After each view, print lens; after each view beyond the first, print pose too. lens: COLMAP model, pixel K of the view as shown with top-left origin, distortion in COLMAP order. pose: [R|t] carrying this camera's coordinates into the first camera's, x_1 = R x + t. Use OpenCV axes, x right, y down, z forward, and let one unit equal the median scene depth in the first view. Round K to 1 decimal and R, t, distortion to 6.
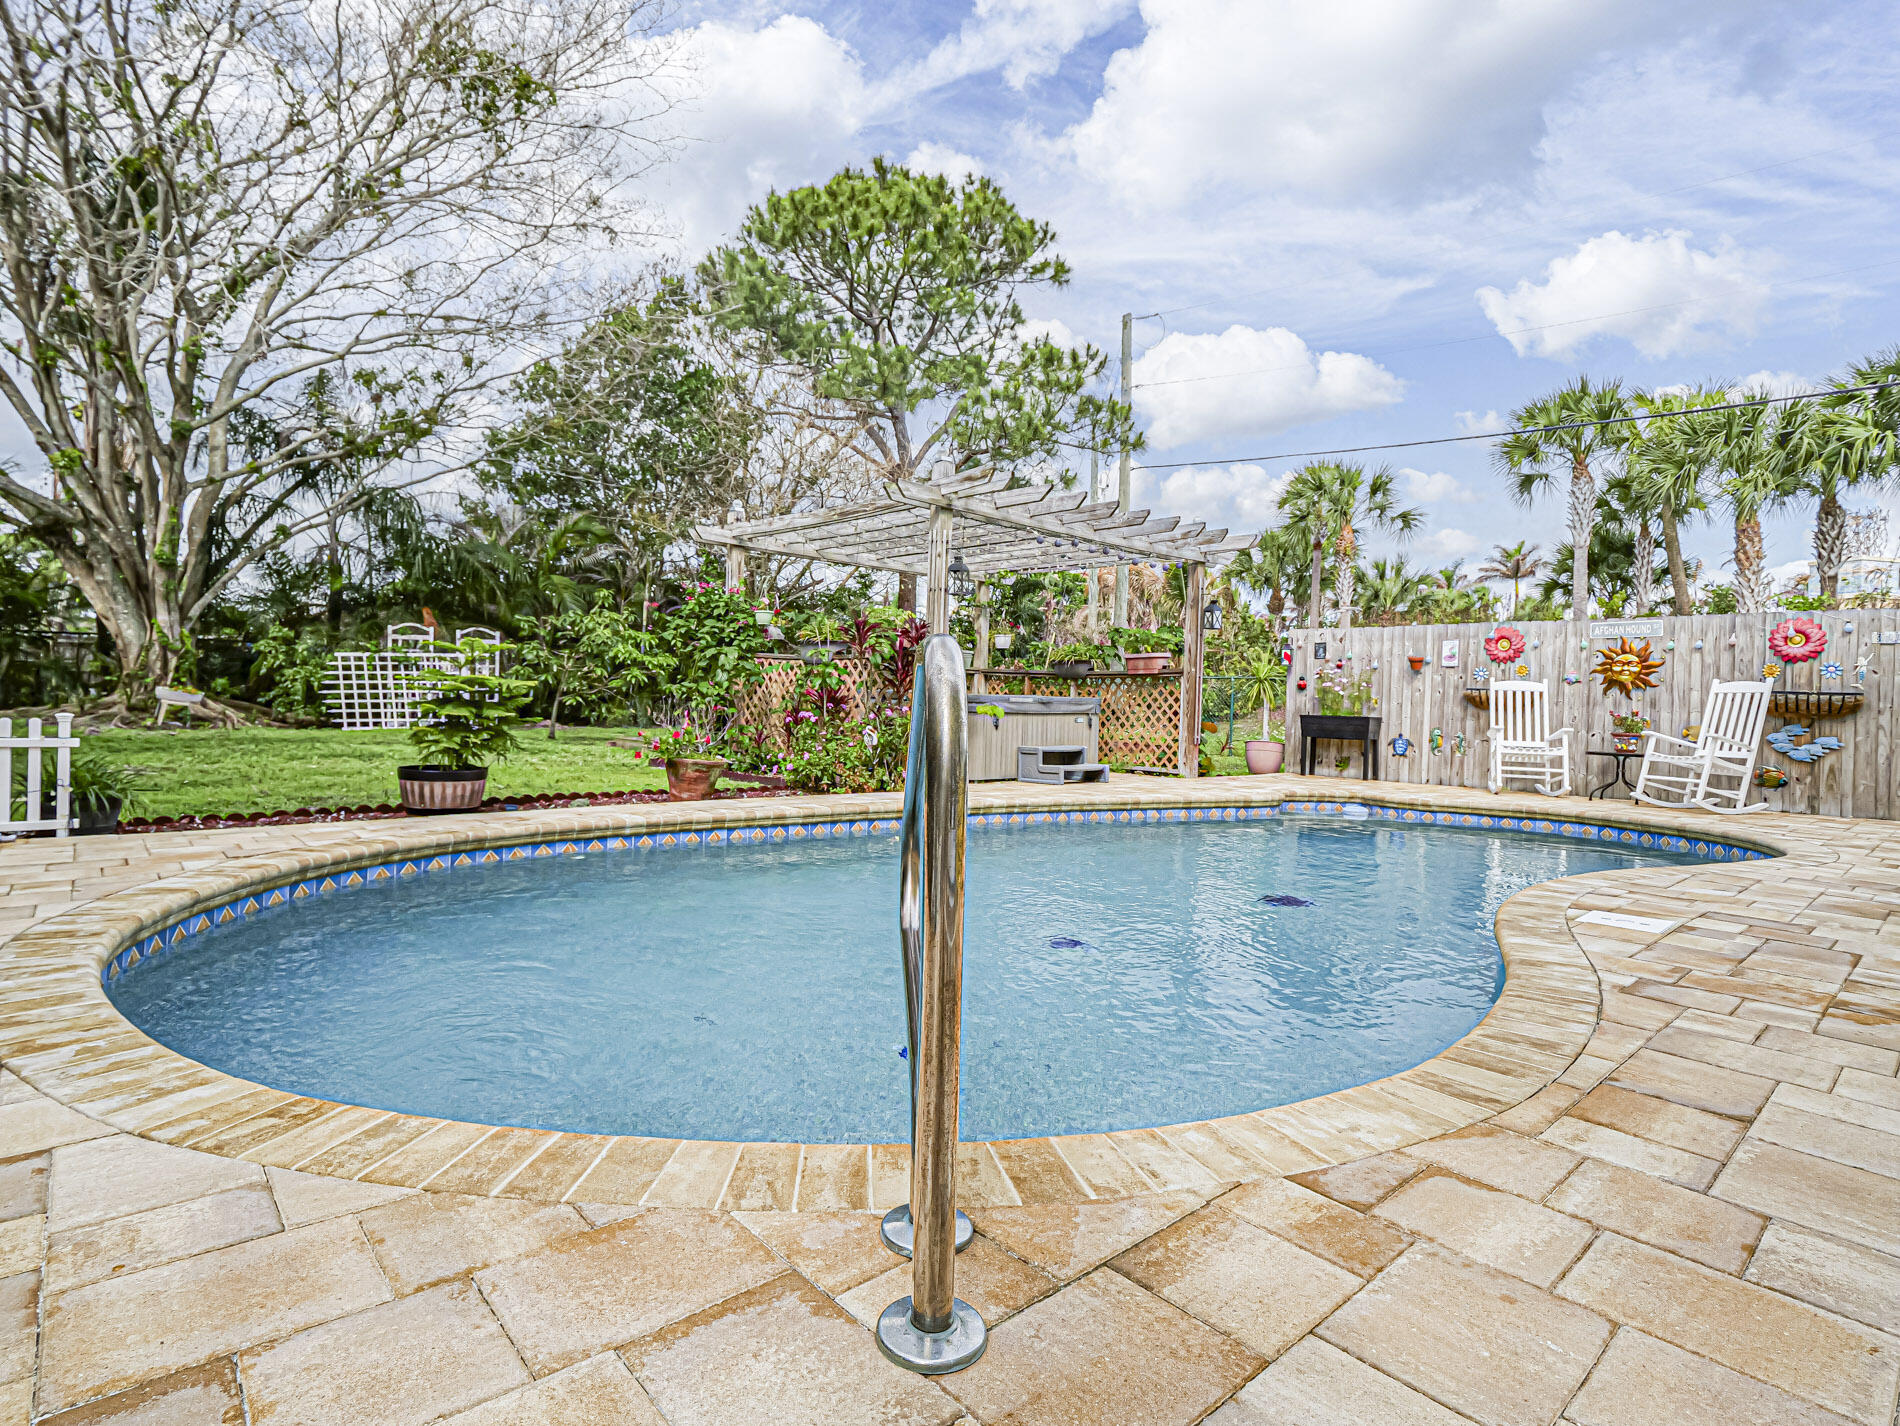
lens RADIAL K [[973.7, 0, 943.0], [0, 973.7, 712.1], [0, 0, 1]] dist [-0.011943, -0.000821]
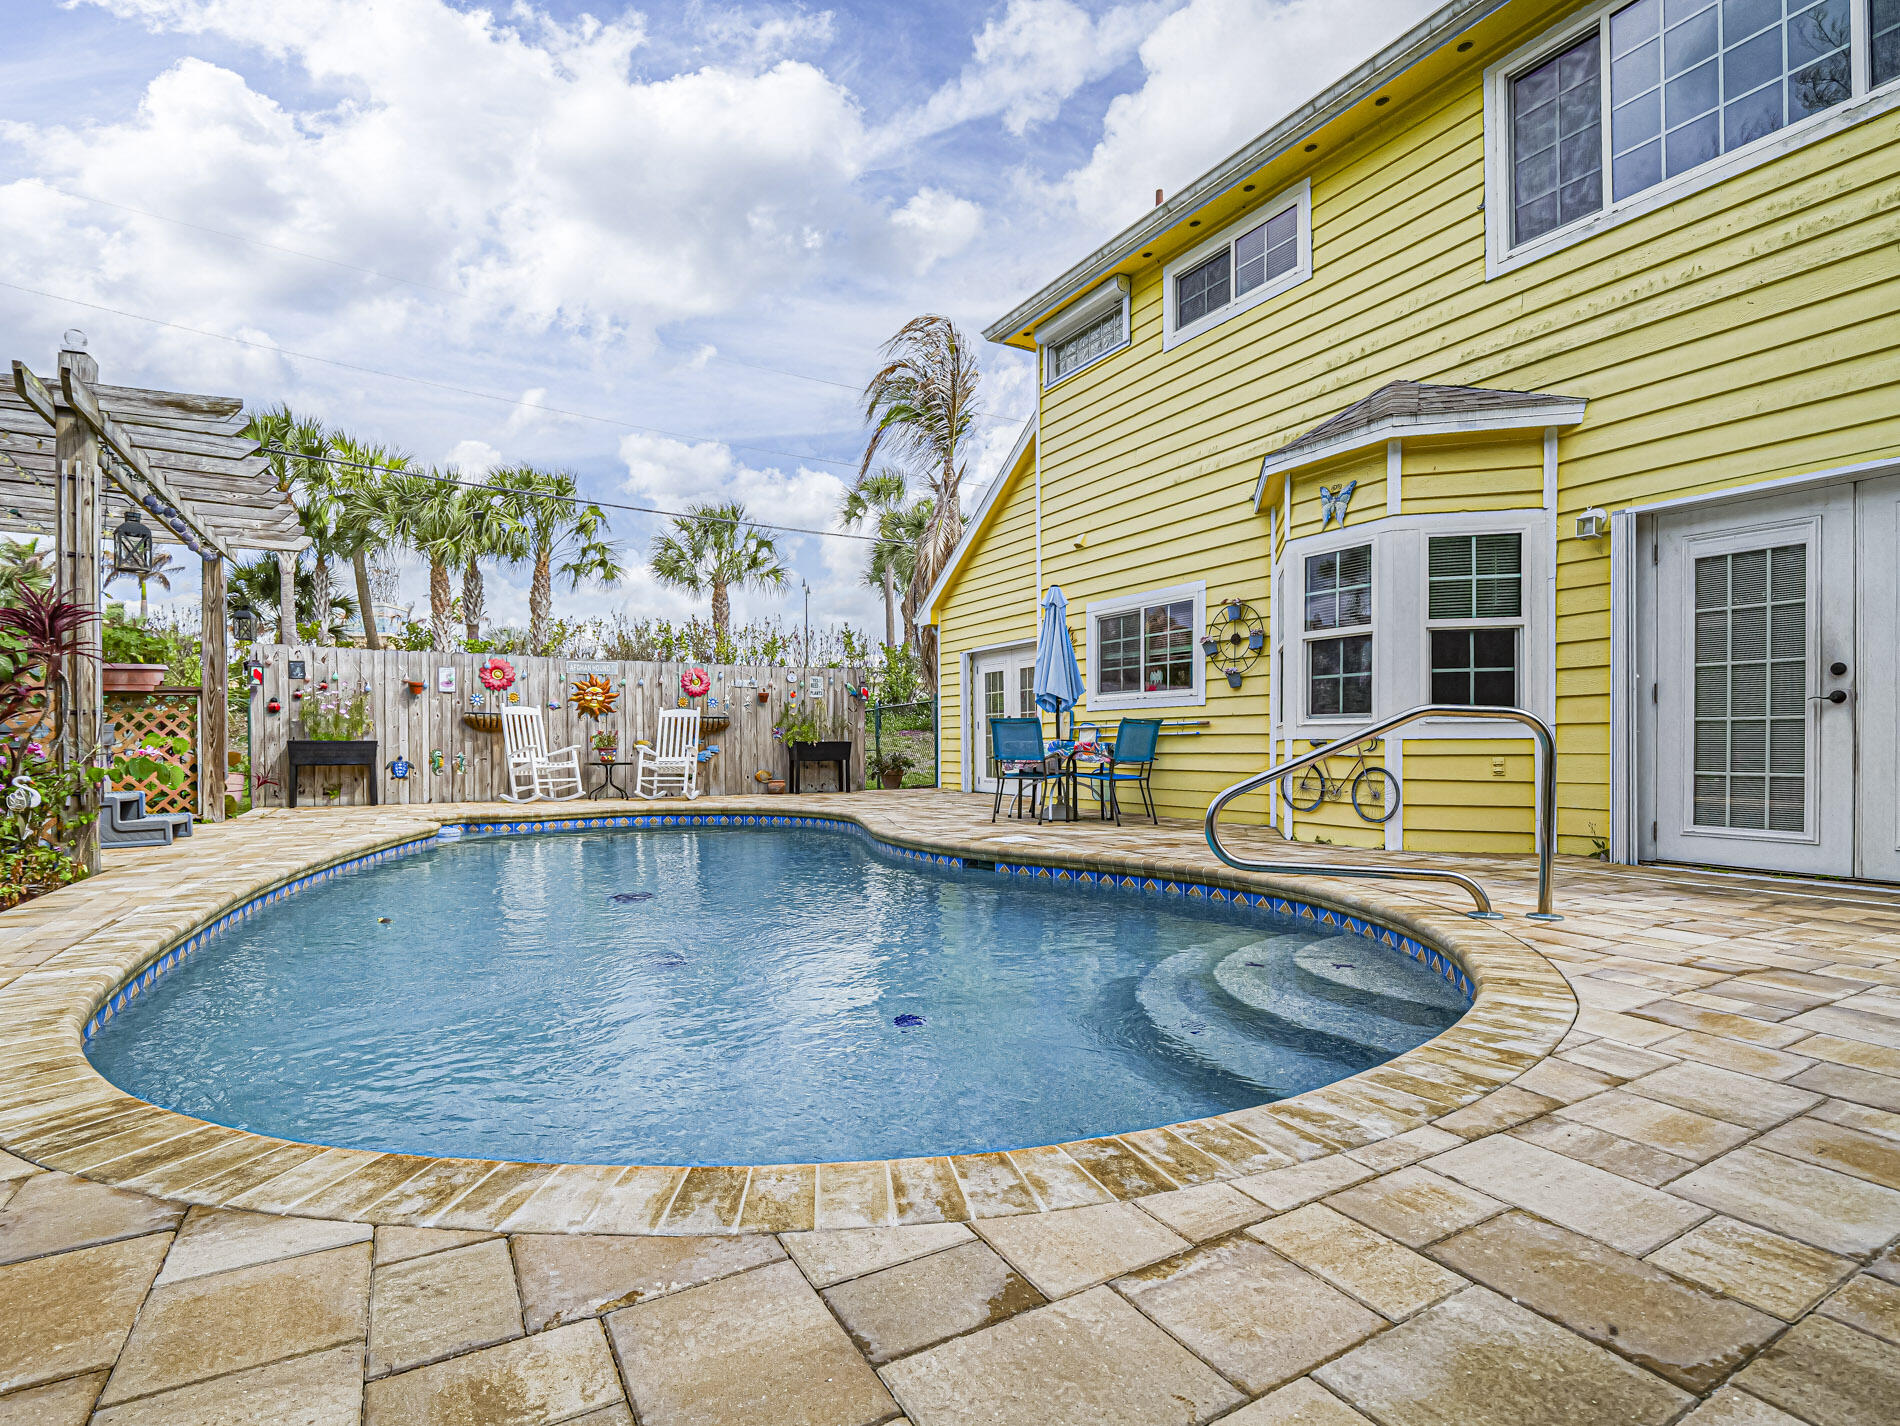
lens RADIAL K [[926.2, 0, 954.9], [0, 926.2, 753.7], [0, 0, 1]] dist [-0.006622, -0.006569]
pose [[0.191813, -0.039844, 0.980622, -0.362585], [0.015767, 0.999172, 0.037514, -0.007915], [-0.981305, 0.008266, 0.192282, 0.246009]]
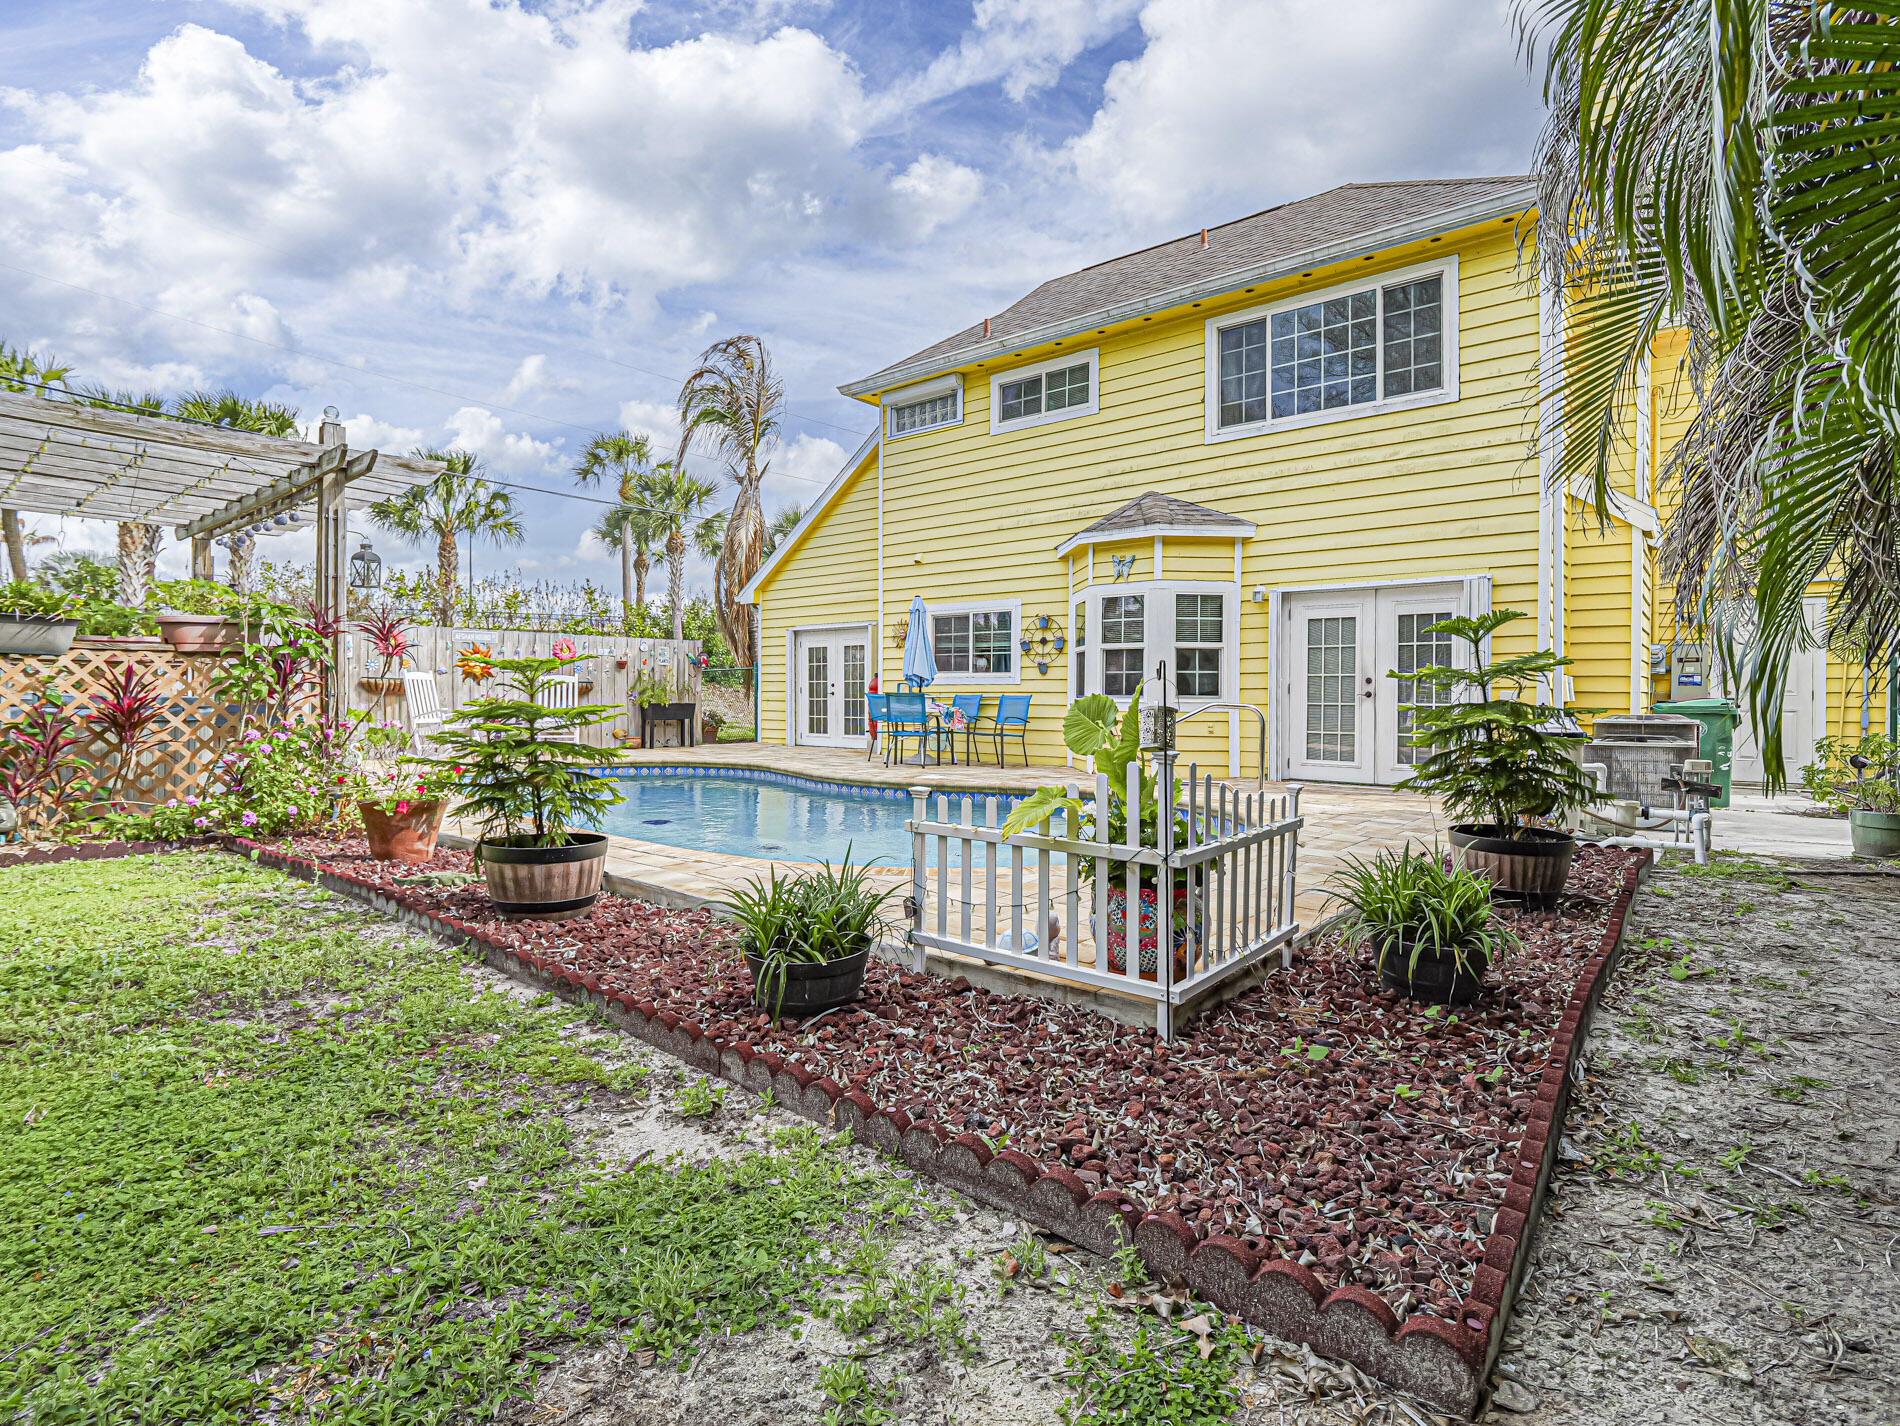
lens RADIAL K [[929.2, 0, 948.7], [0, 929.2, 703.1], [0, 0, 1]] dist [-0.010326, -0.002114]
pose [[-0.158232, -0.039796, 0.986600, -0.660521], [-0.002555, 0.999201, 0.039895, -0.037744], [-0.987399, 0.003792, -0.158208, 0.450678]]
